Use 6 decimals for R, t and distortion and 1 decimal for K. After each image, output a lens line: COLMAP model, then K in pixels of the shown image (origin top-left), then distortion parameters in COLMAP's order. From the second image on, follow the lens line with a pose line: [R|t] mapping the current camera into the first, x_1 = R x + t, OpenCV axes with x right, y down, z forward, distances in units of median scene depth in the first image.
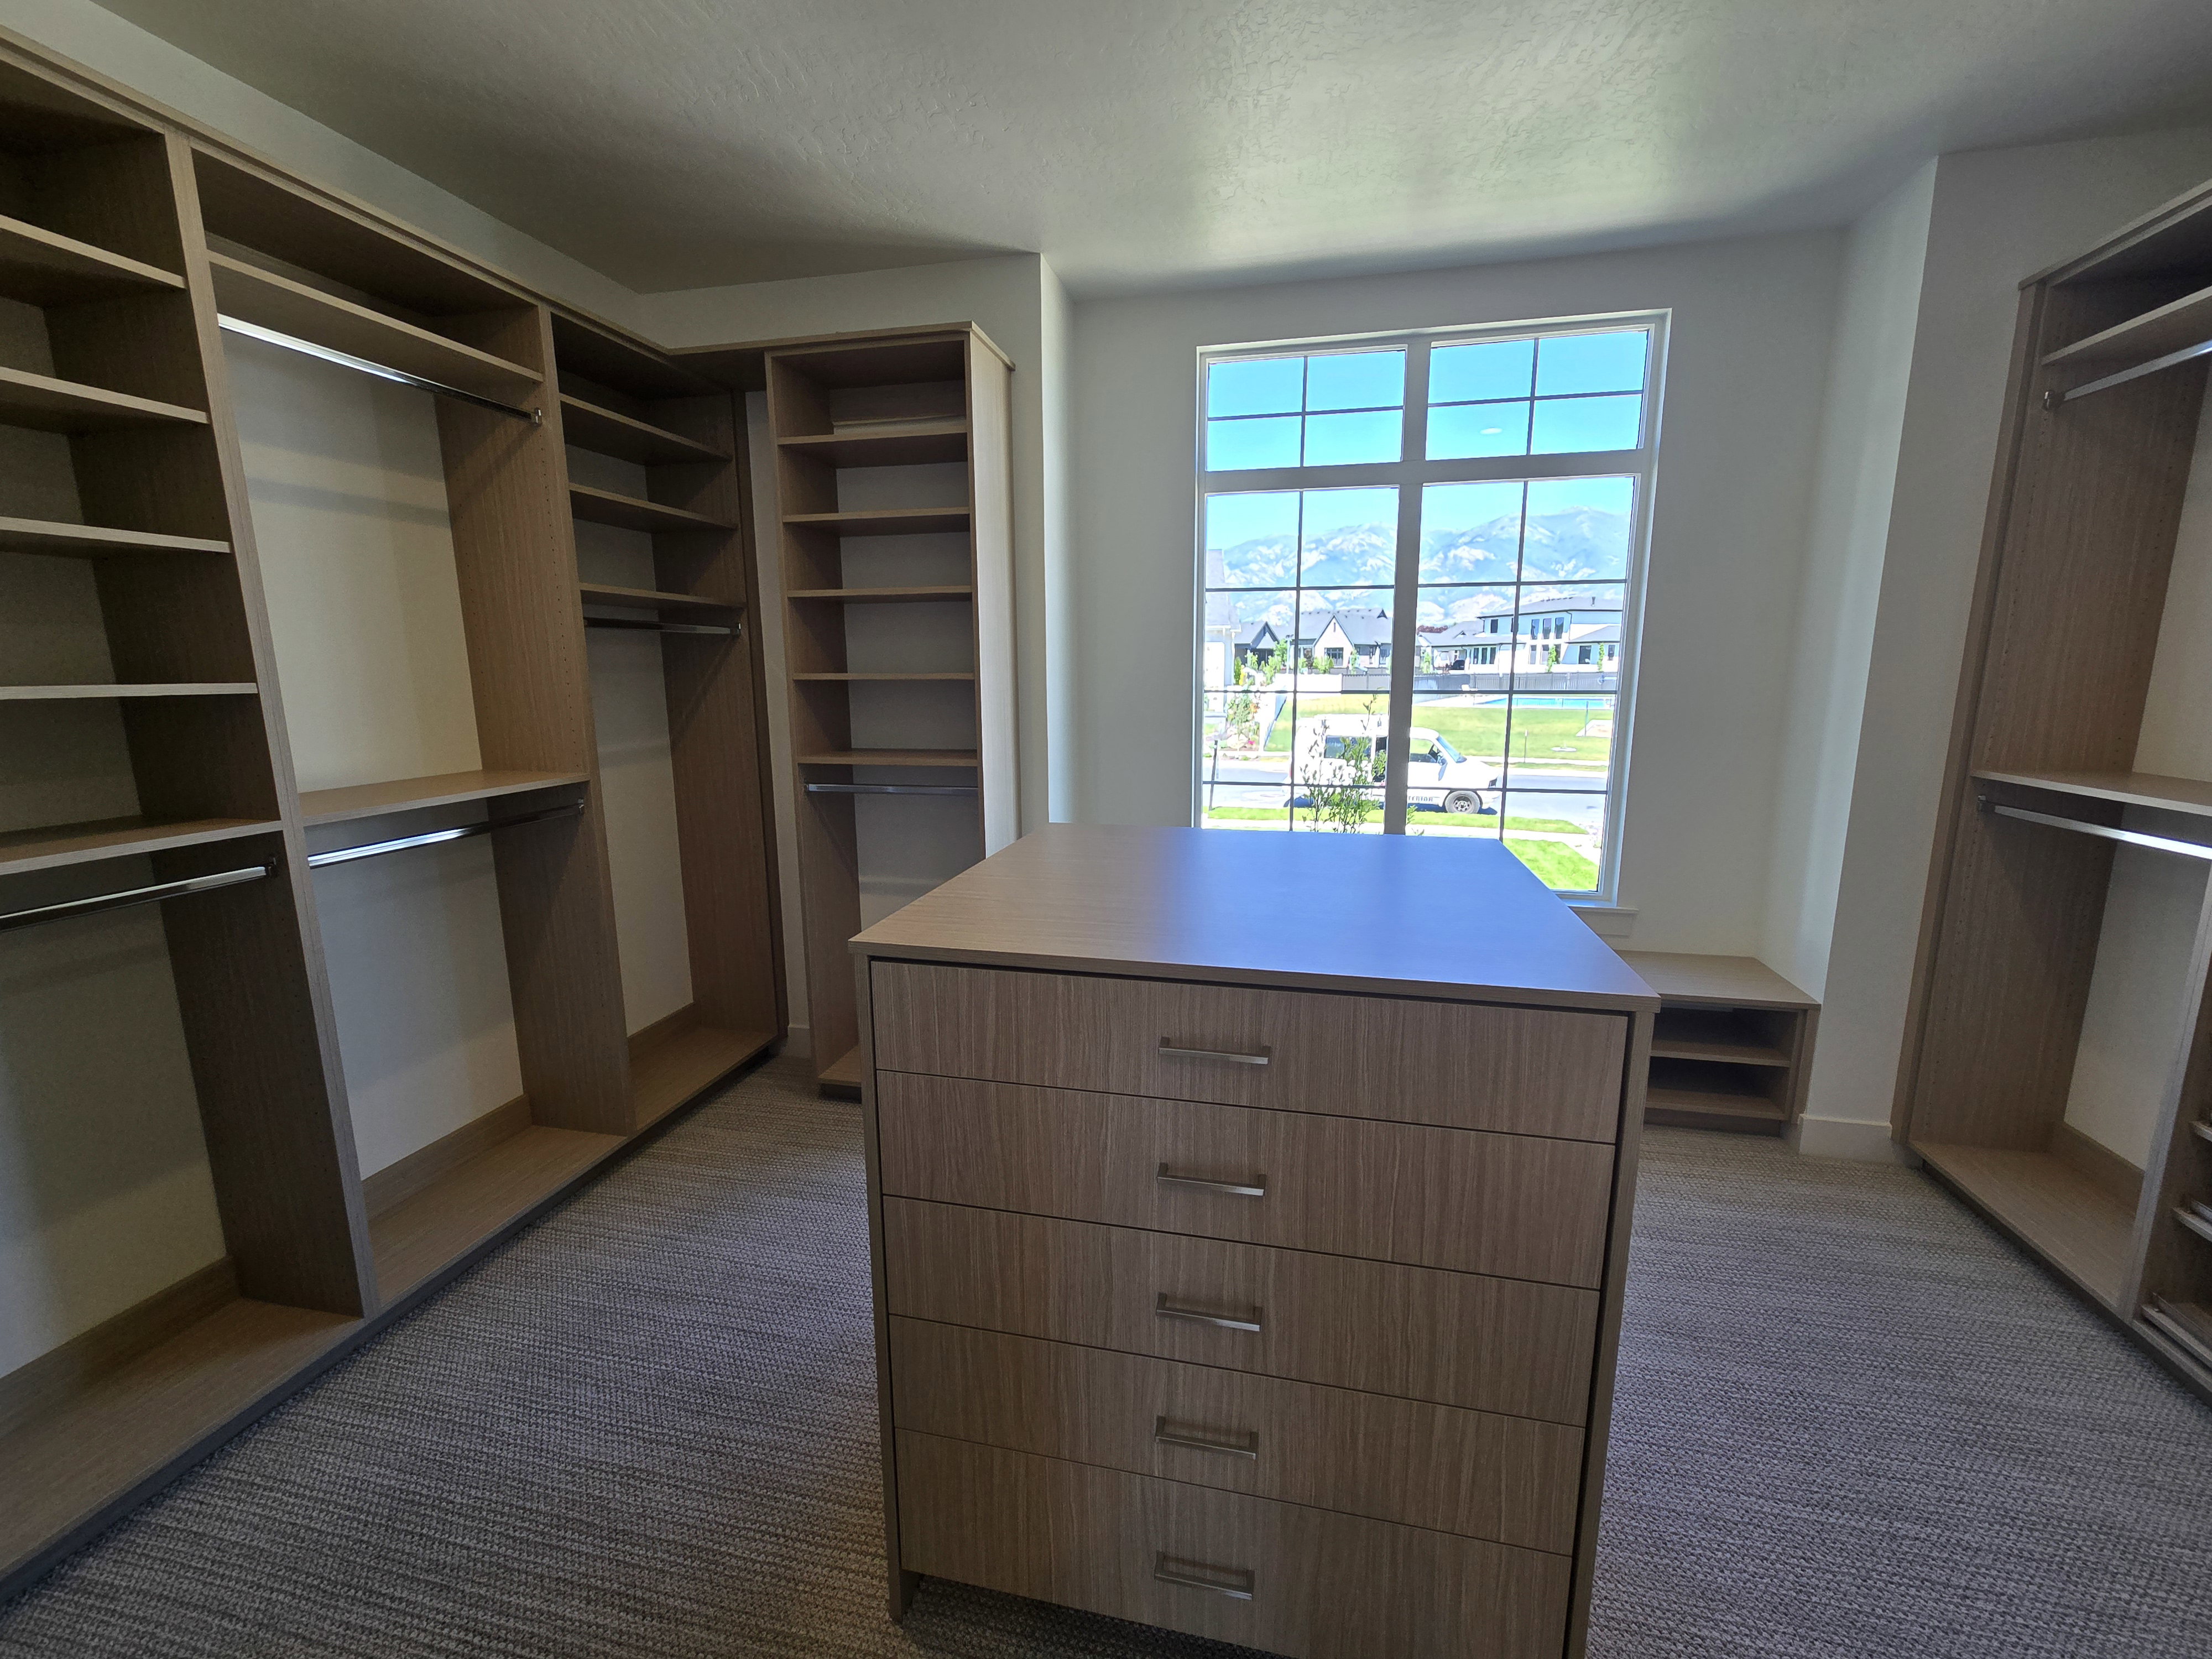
lens RADIAL K [[931.2, 0, 1094.0], [0, 931.2, 844.3], [0, 0, 1]] dist [0.003816, 0.000550]
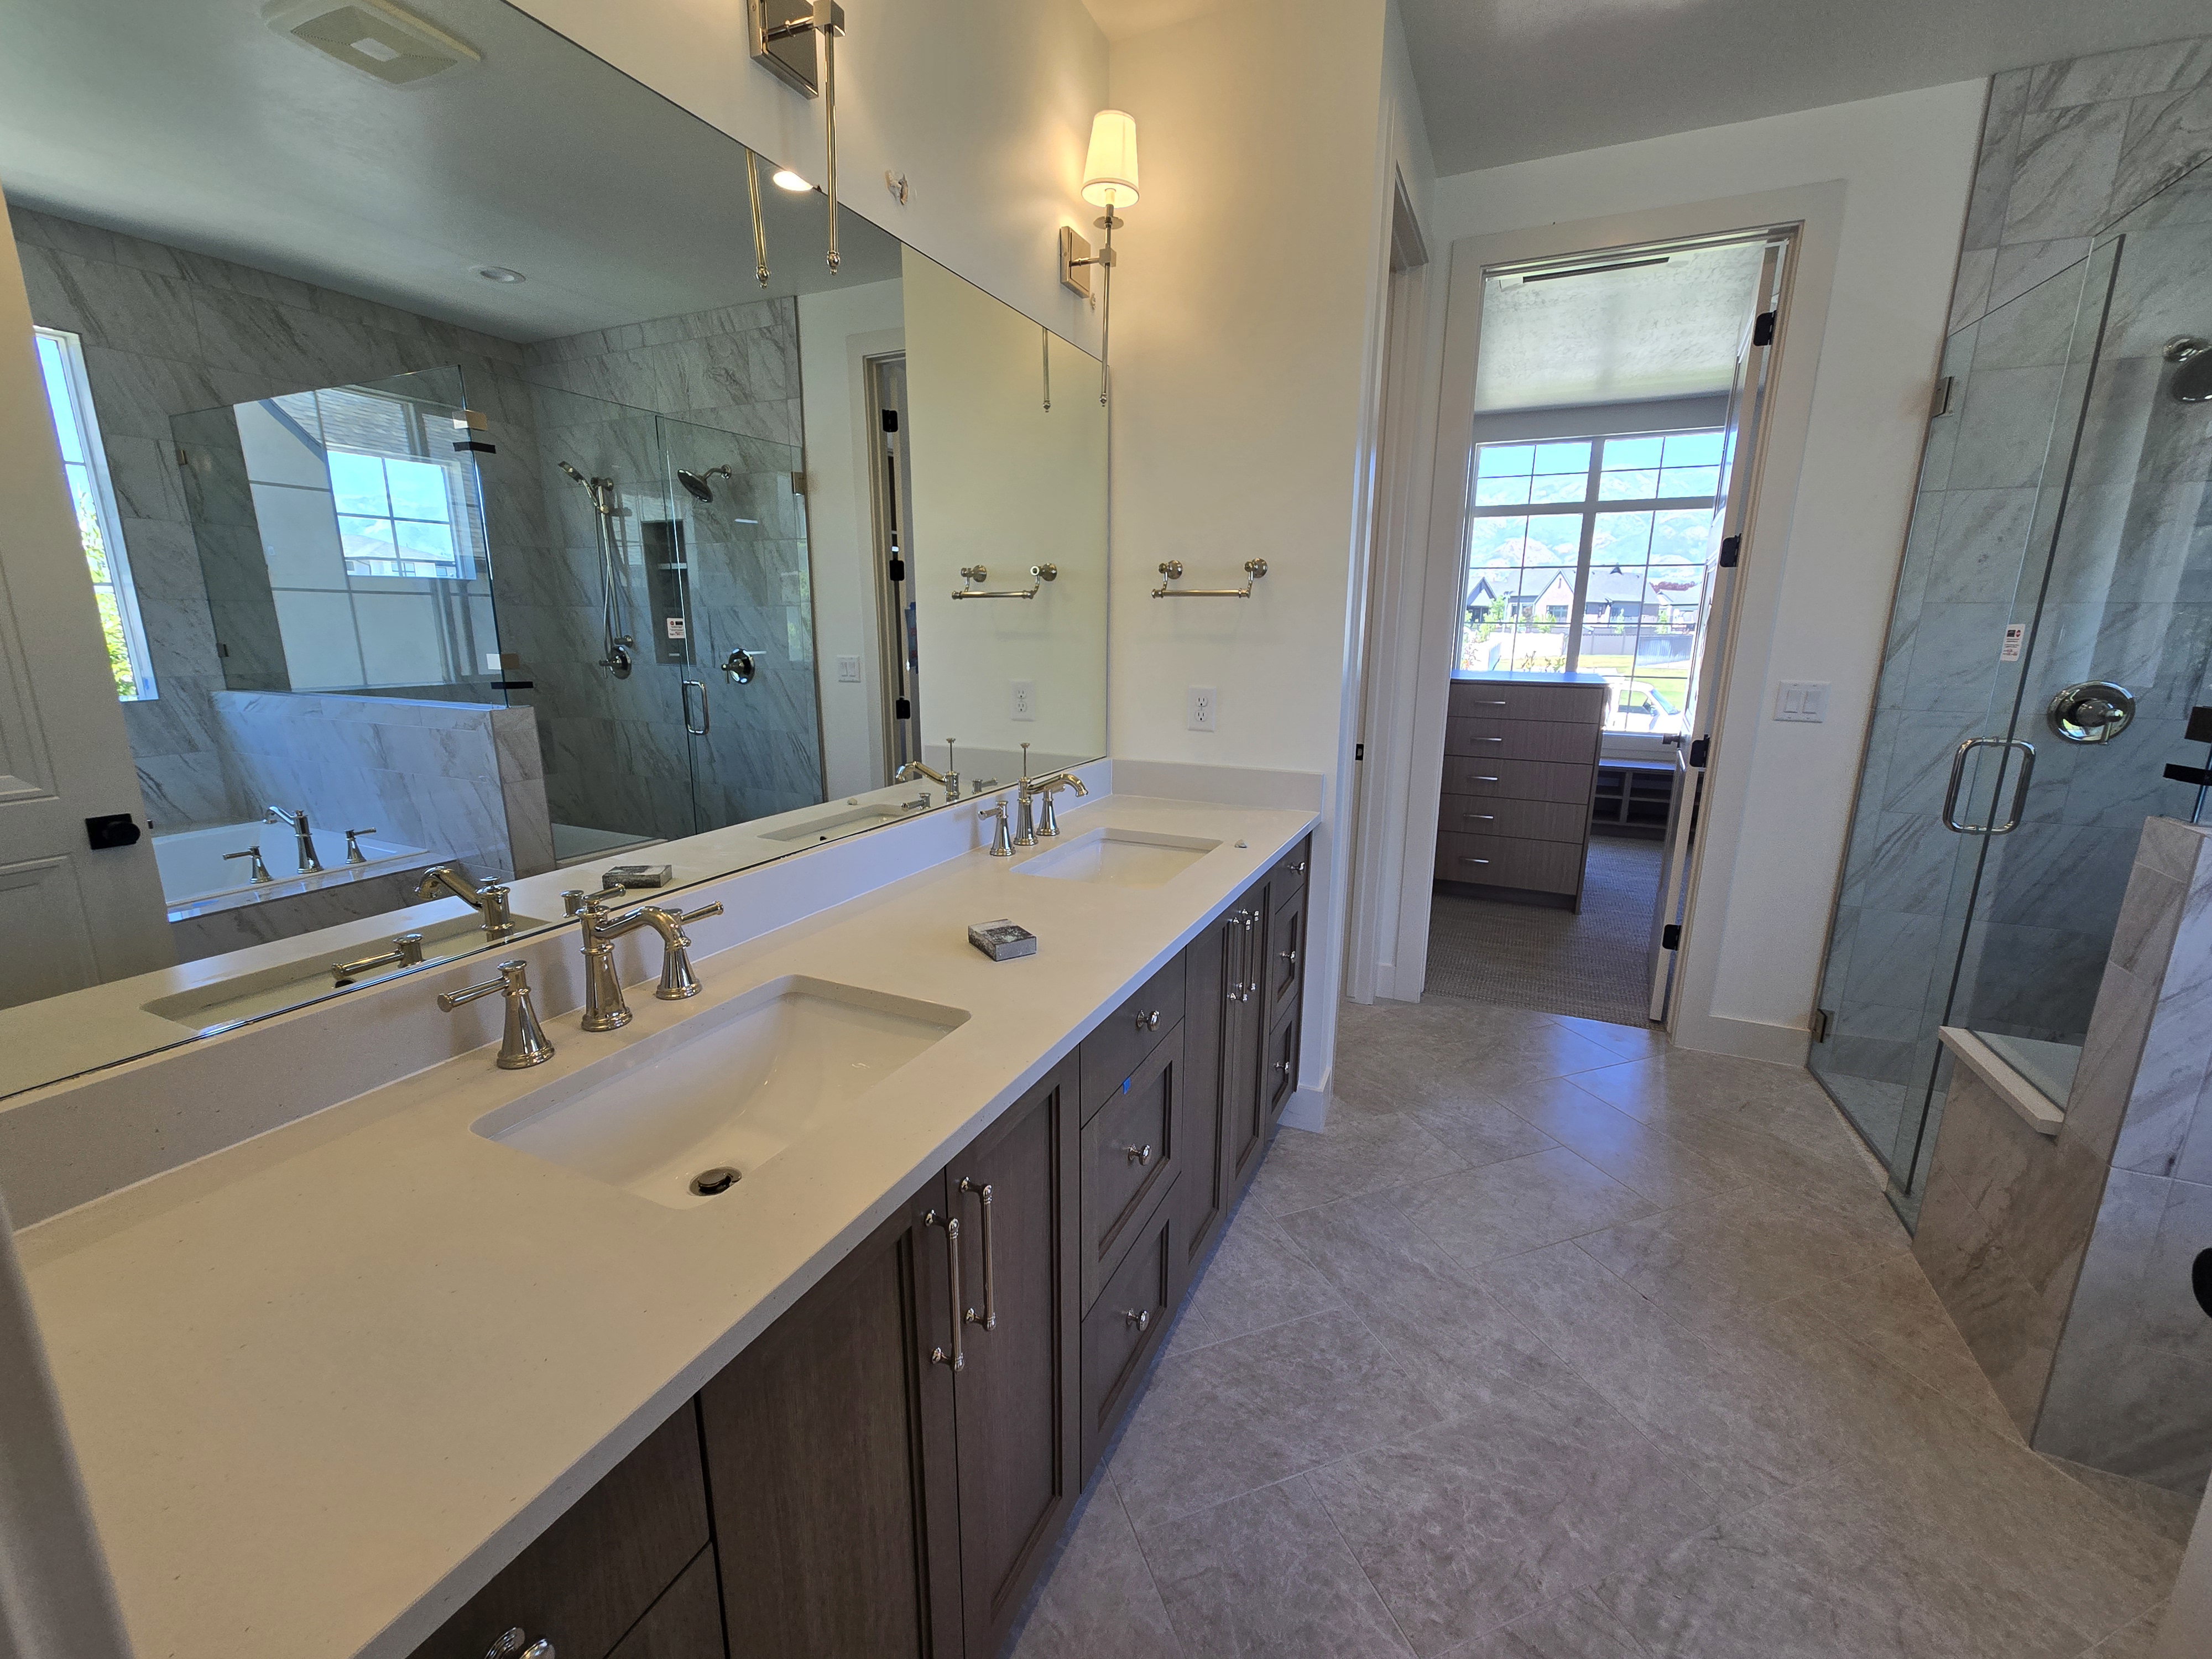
lens RADIAL K [[931.2, 0, 1094.0], [0, 931.2, 844.3], [0, 0, 1]] dist [0.003816, 0.000550]
pose [[0.979441, 0.060183, -0.192542, -0.241023], [-0.051237, 0.997378, 0.051116, 0.239842], [0.195113, -0.040200, 0.979956, -1.078665]]
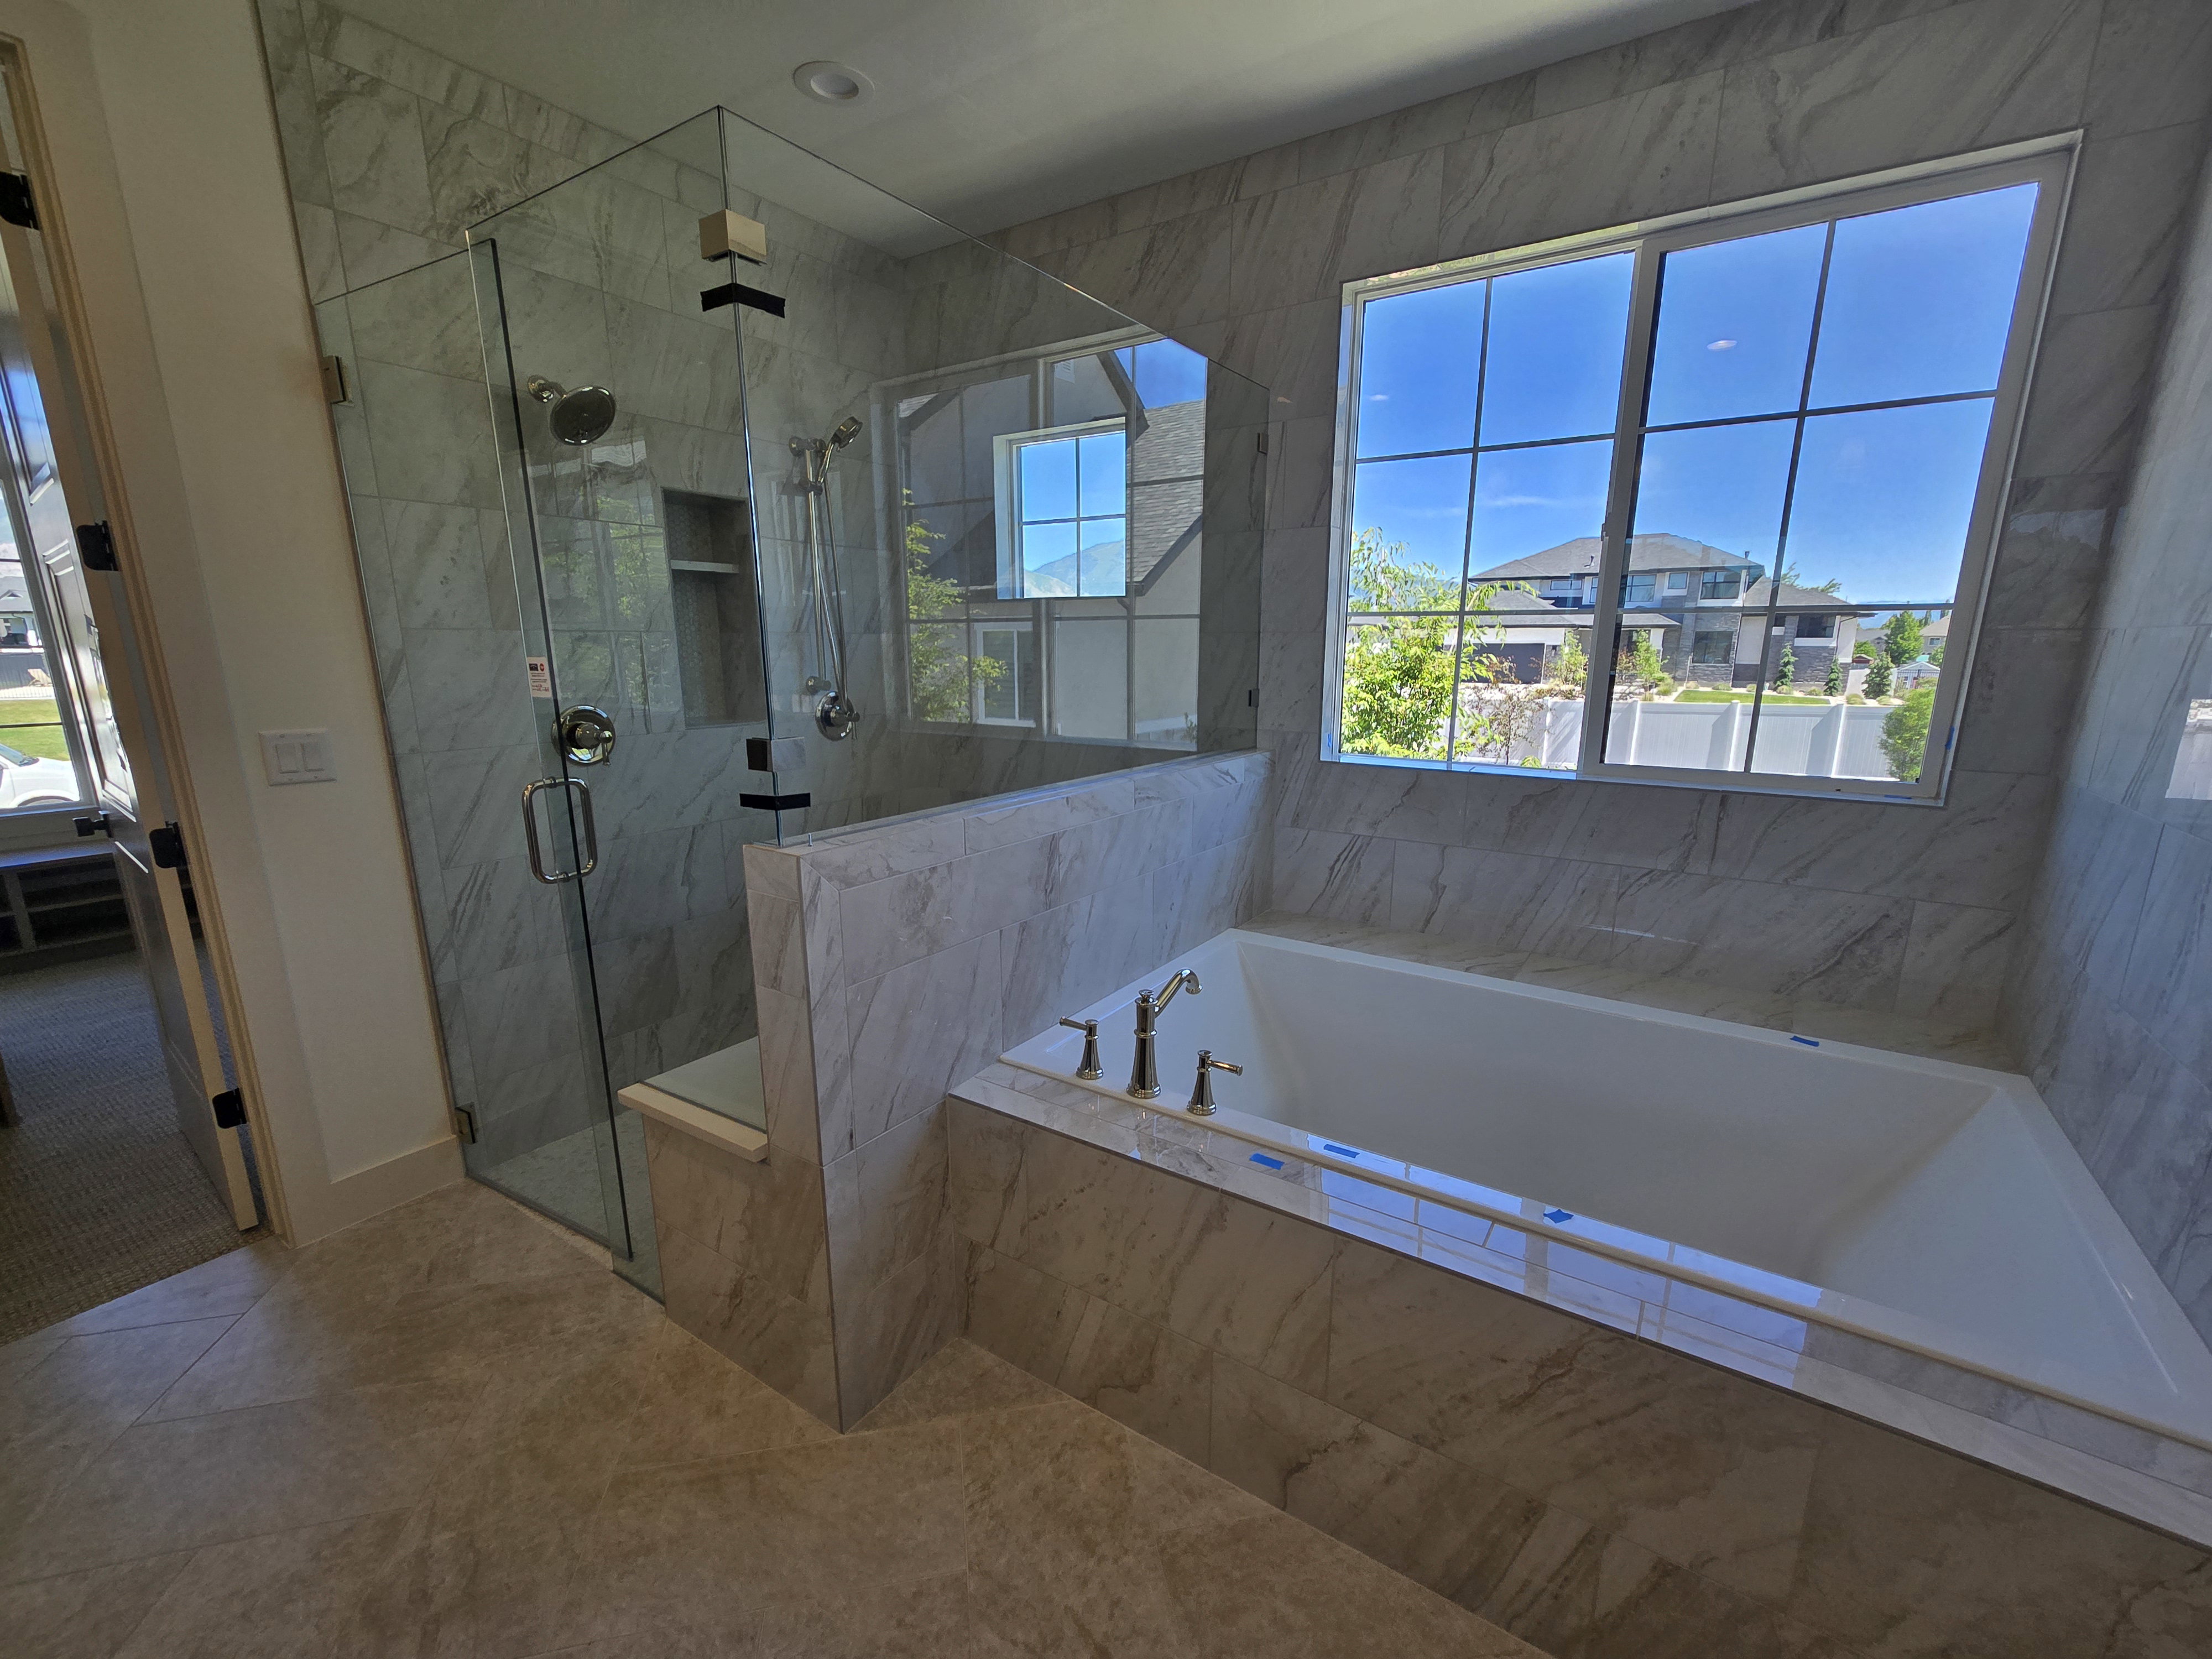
lens RADIAL K [[931.2, 0, 1094.0], [0, 931.2, 844.3], [0, 0, 1]] dist [0.003816, 0.000550]
pose [[0.349751, -0.199270, 0.915405, -0.140510], [0.174768, 0.973842, 0.145217, 0.121551], [-0.920397, 0.109194, 0.375429, -0.624884]]
